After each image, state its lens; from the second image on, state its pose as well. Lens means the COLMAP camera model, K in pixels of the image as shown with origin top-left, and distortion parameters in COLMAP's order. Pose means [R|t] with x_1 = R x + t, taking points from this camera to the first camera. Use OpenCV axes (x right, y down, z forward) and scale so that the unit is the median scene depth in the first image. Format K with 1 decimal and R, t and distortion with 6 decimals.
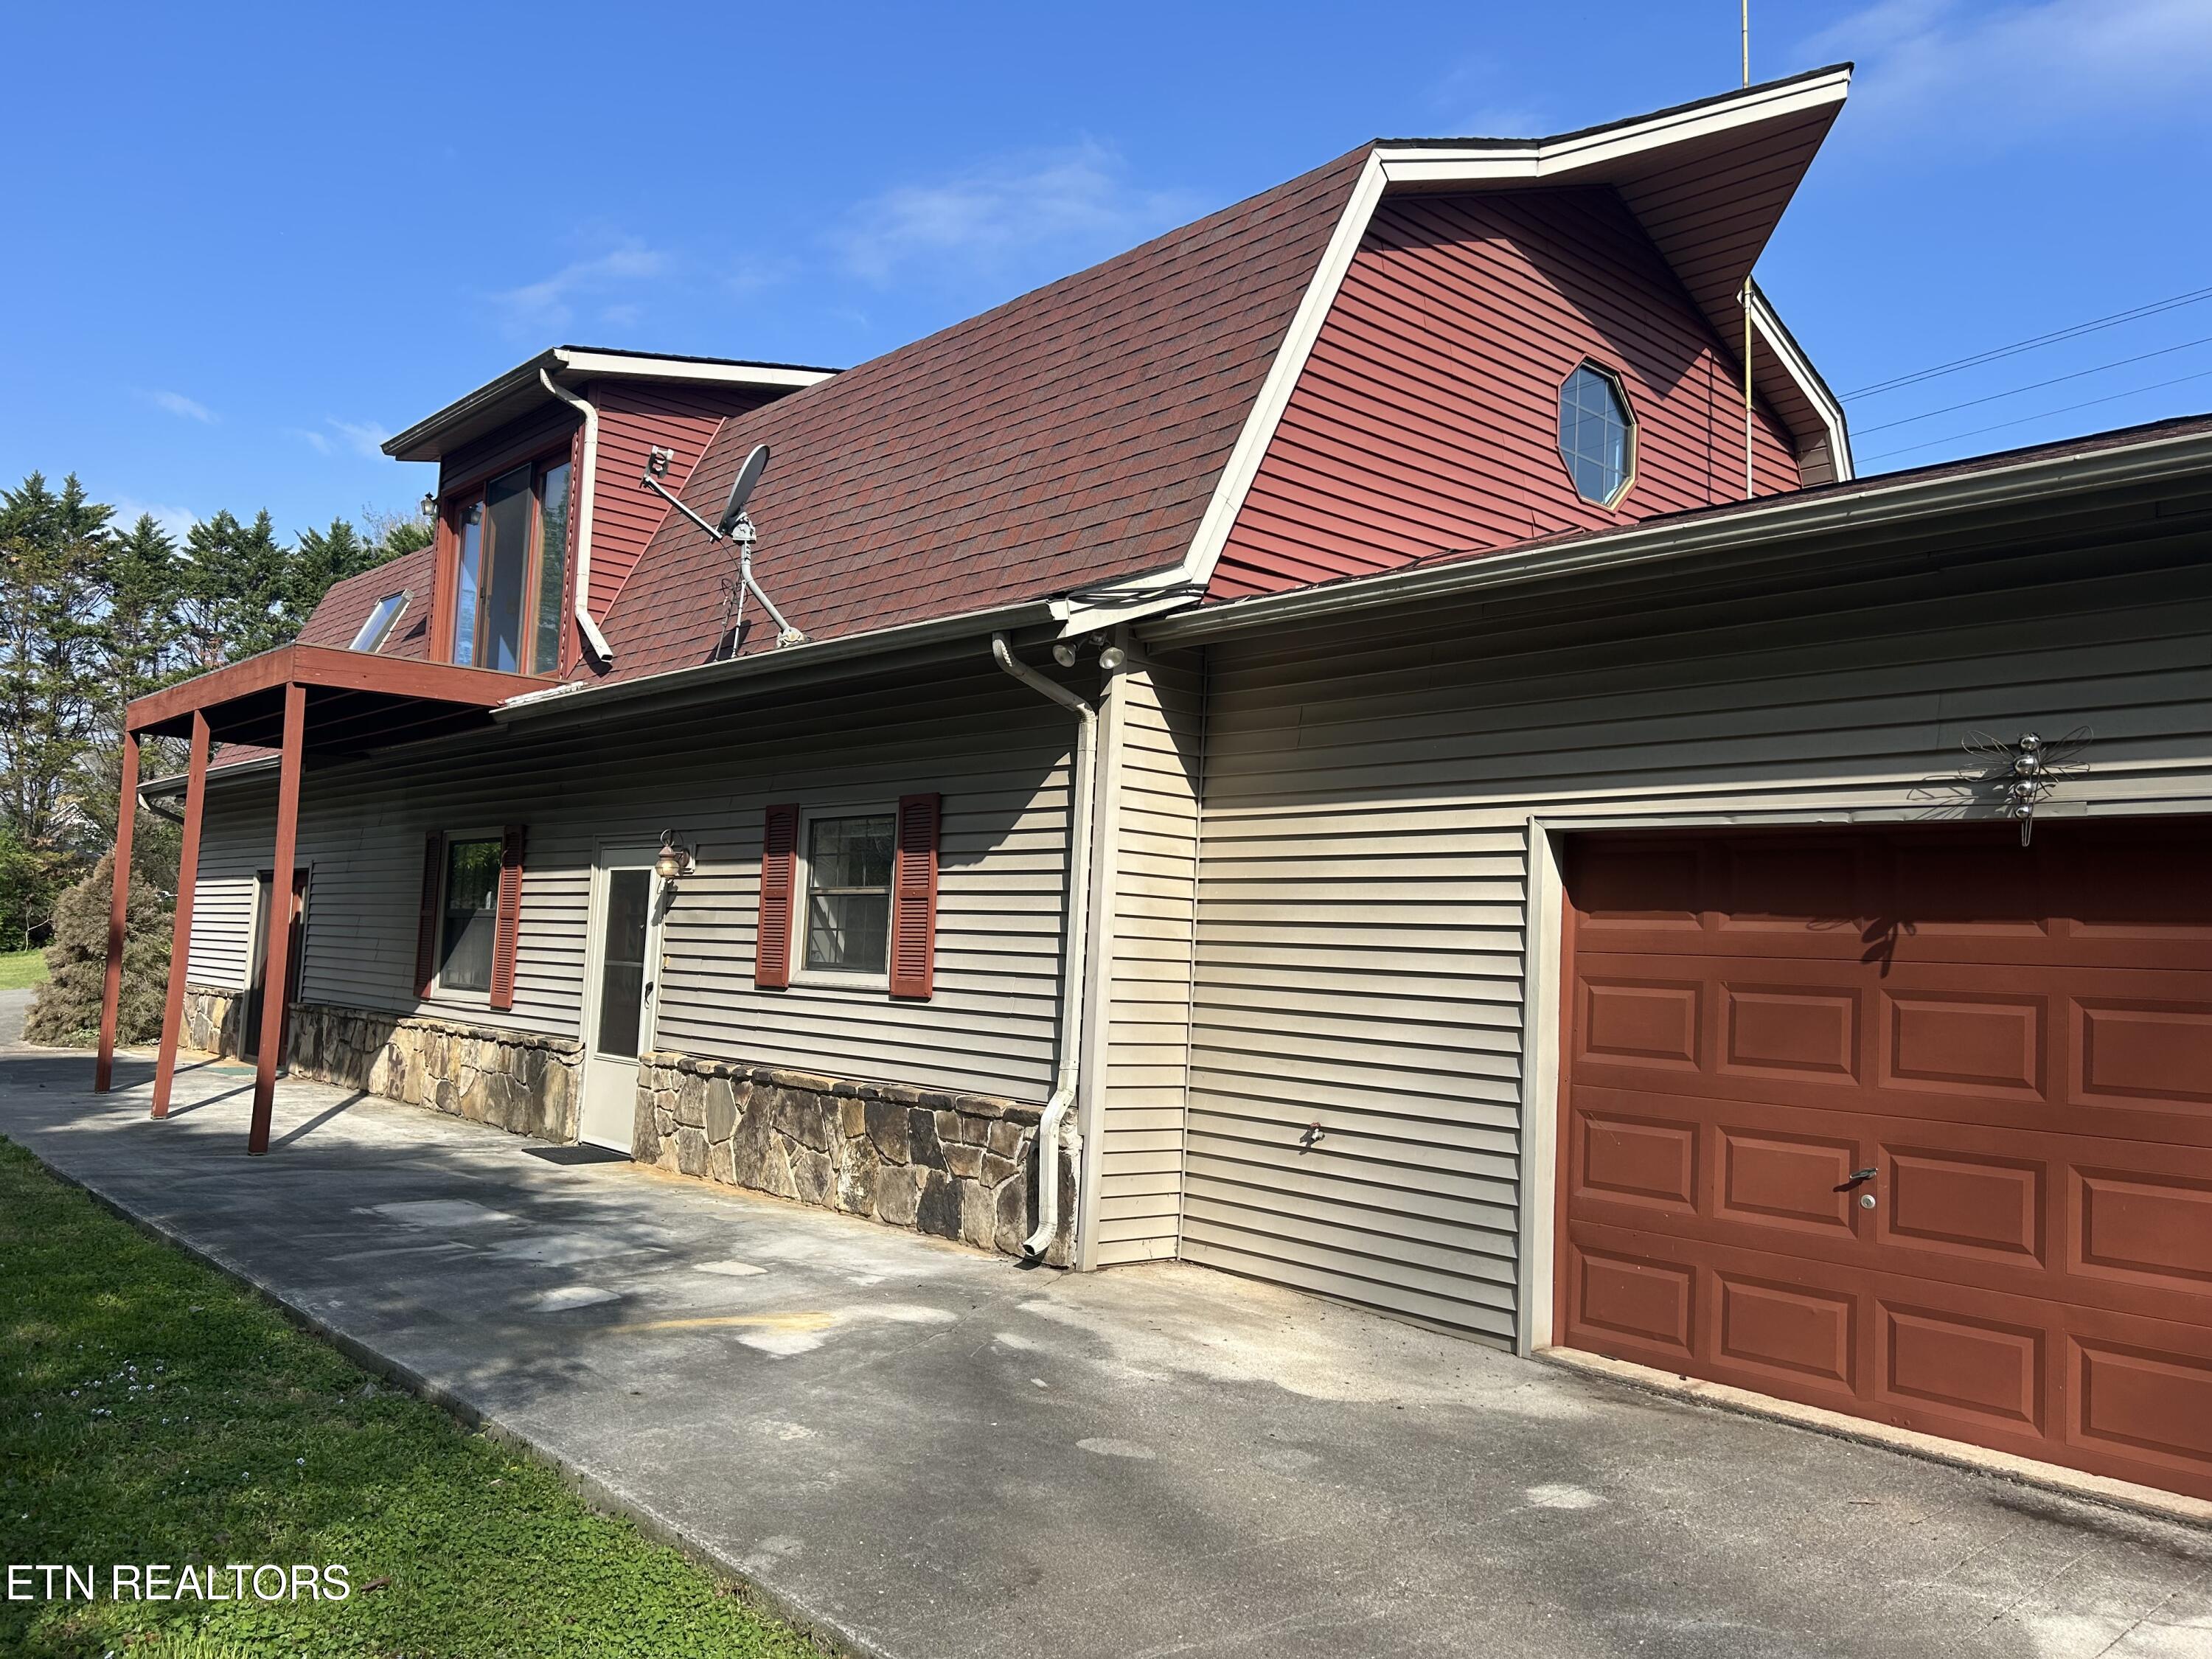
lens RADIAL K [[1671.7, 0, 1109.2], [0, 1671.7, 851.1], [0, 0, 1]] dist [0.063376, -0.072322]
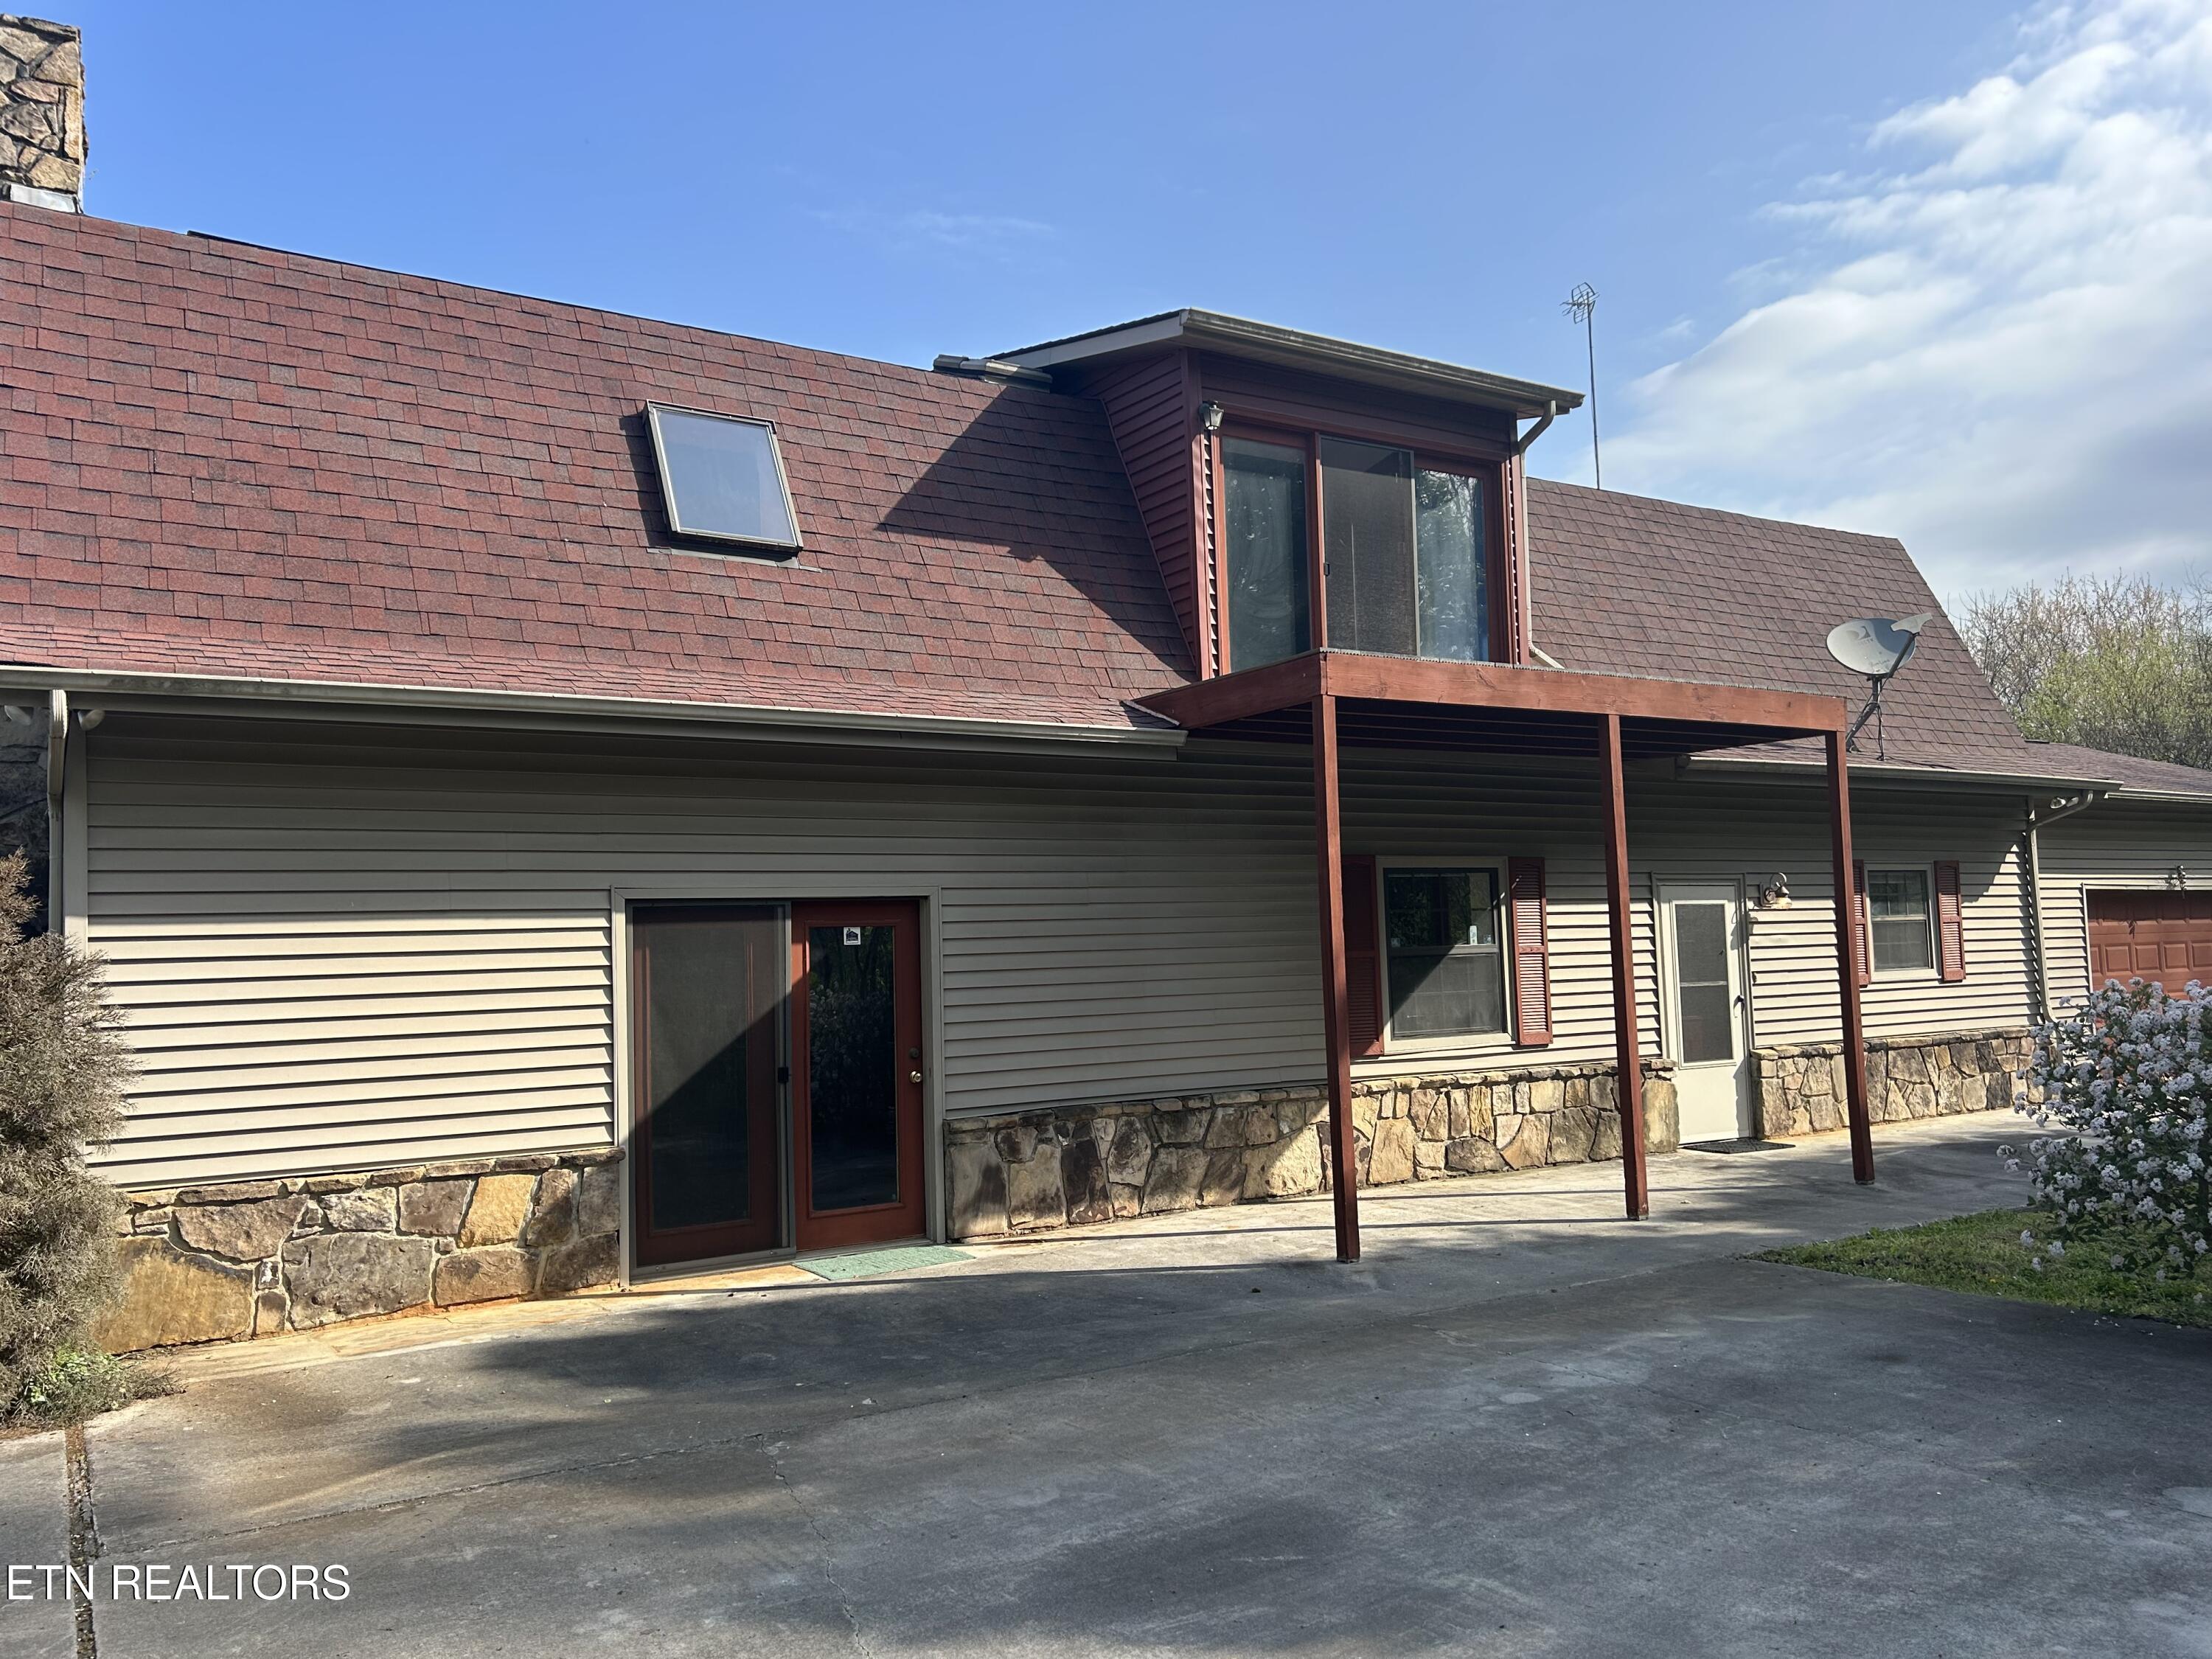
lens RADIAL K [[1671.7, 0, 1107.2], [0, 1671.7, 830.6], [0, 0, 1]] dist [0.063376, -0.072322]
pose [[0.173000, 0.025829, 0.984583, -1.597604], [-0.026065, 0.999426, -0.021639, -0.004158], [-0.984577, -0.021919, 0.173574, 1.262413]]
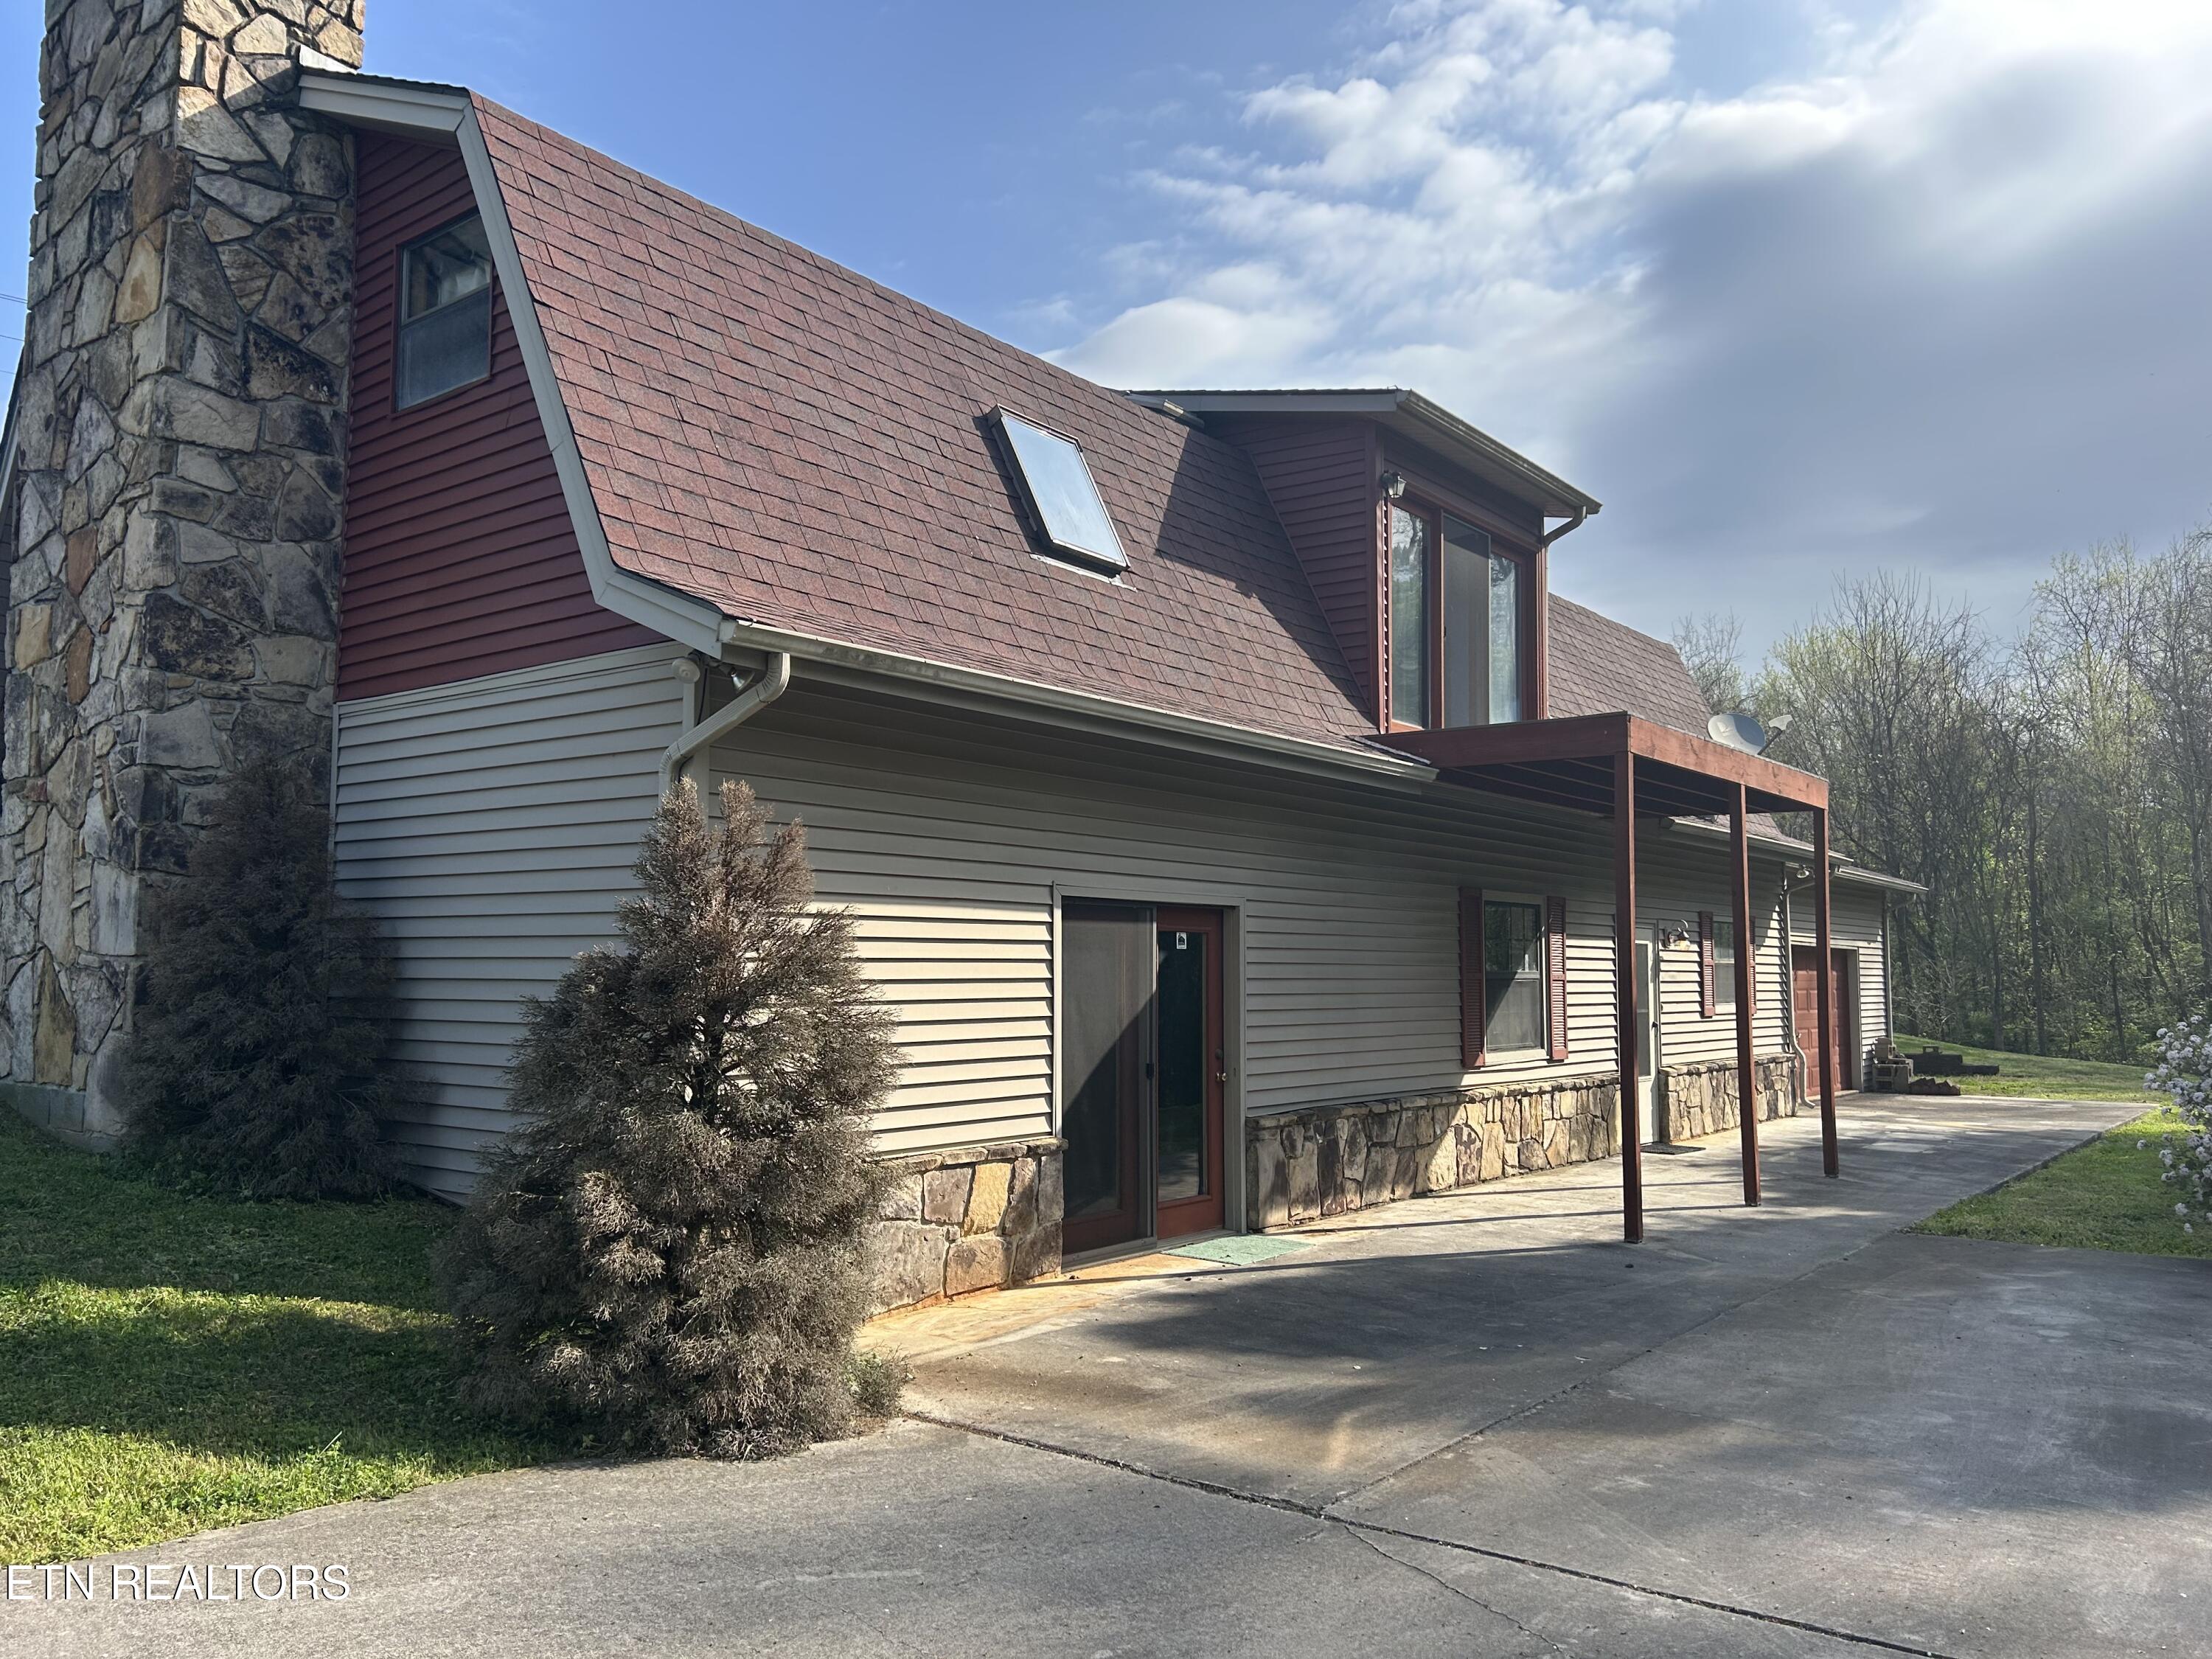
lens RADIAL K [[1671.7, 0, 1114.8], [0, 1671.7, 820.0], [0, 0, 1]] dist [0.063376, -0.072322]
pose [[-0.181282, 0.042457, 0.982514, -1.658370], [-0.080450, 0.995079, -0.057844, 0.026238], [-0.980135, -0.089529, -0.176974, 1.762340]]
